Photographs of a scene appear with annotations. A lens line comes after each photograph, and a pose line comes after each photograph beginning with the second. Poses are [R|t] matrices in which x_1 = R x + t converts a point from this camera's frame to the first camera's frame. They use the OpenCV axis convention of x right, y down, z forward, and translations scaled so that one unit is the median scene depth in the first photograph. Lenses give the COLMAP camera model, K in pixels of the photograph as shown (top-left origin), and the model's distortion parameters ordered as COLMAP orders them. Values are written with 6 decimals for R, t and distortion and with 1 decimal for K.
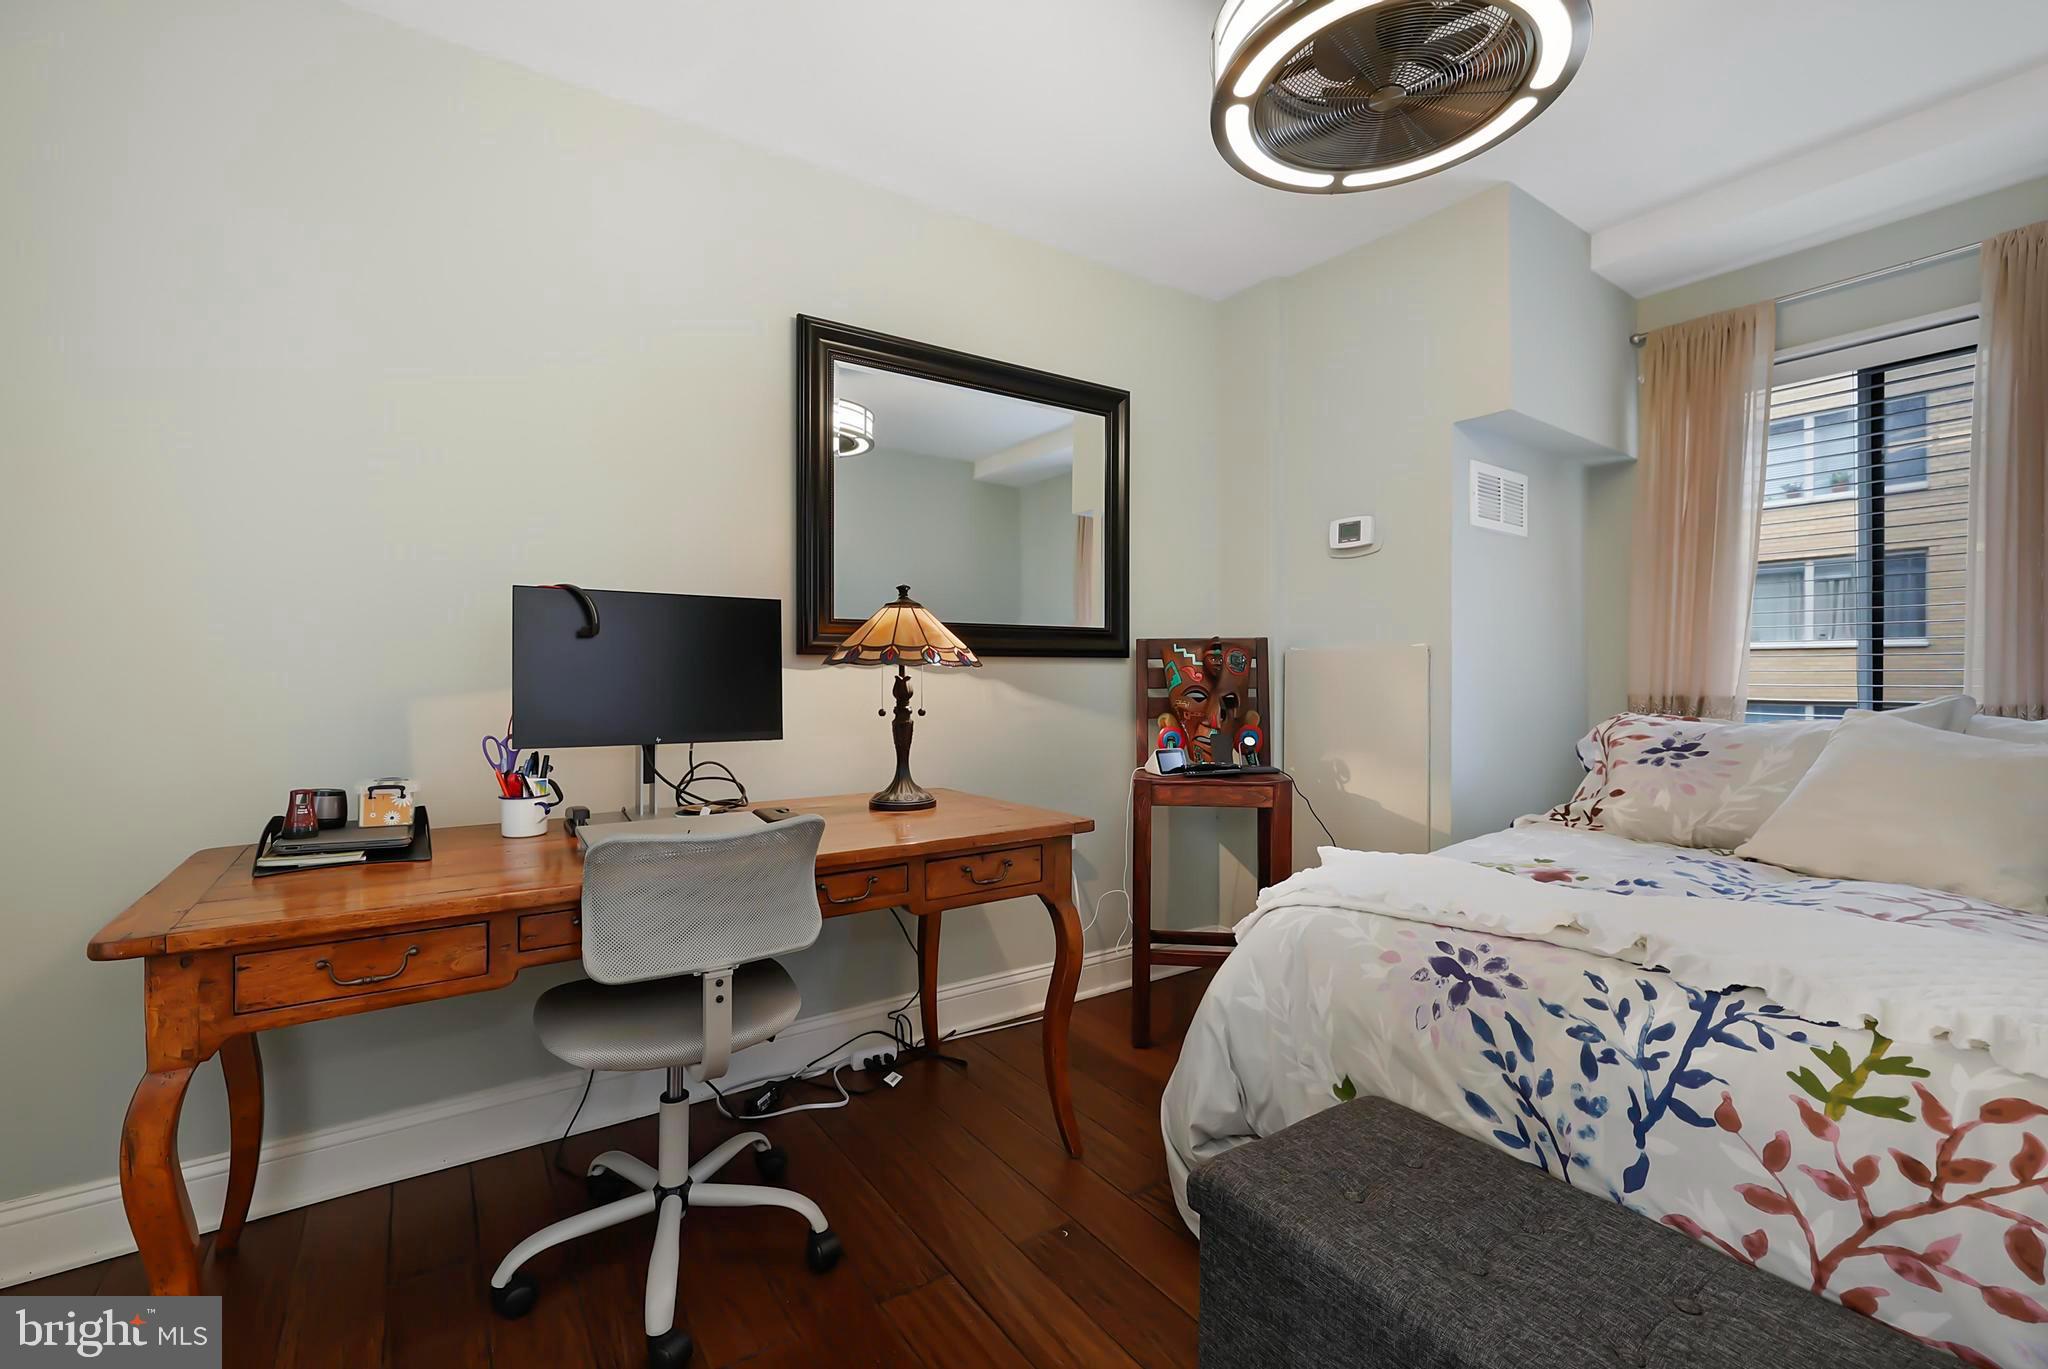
lens RADIAL K [[890.0, 0, 1031.3], [0, 890.0, 683.0], [0, 0, 1]] dist [0.000776, 0.000640]
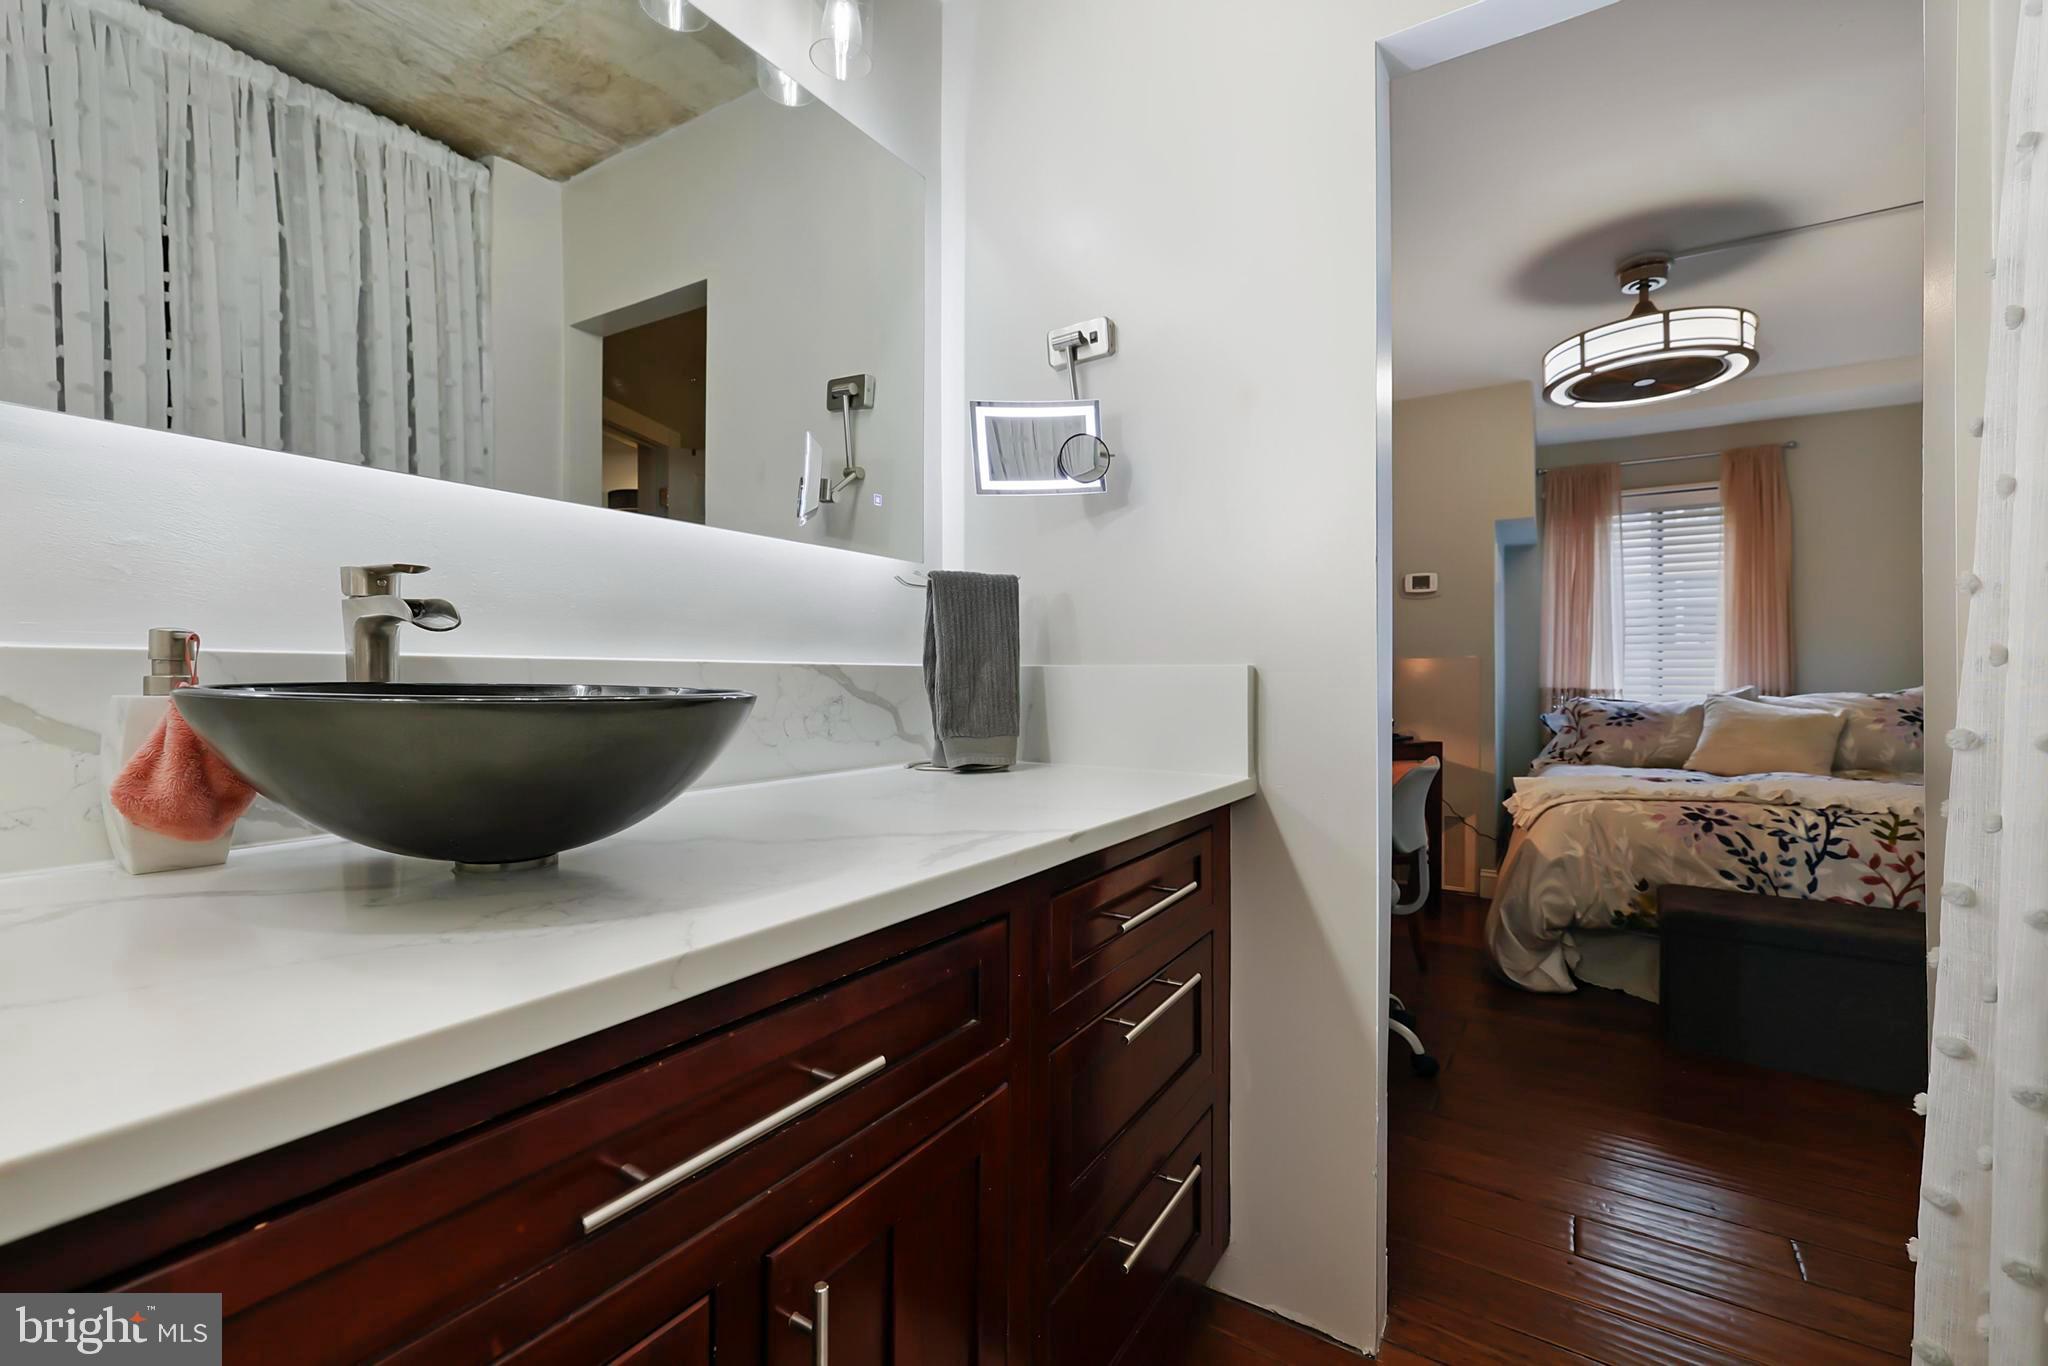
lens RADIAL K [[890.0, 0, 1026.5], [0, 890.0, 688.2], [0, 0, 1]] dist [0.000776, 0.000640]
pose [[0.922137, -0.006489, 0.386808, -2.069219], [0.004053, 0.999966, 0.007112, -0.002350], [-0.386842, -0.004990, 0.922133, -0.363349]]
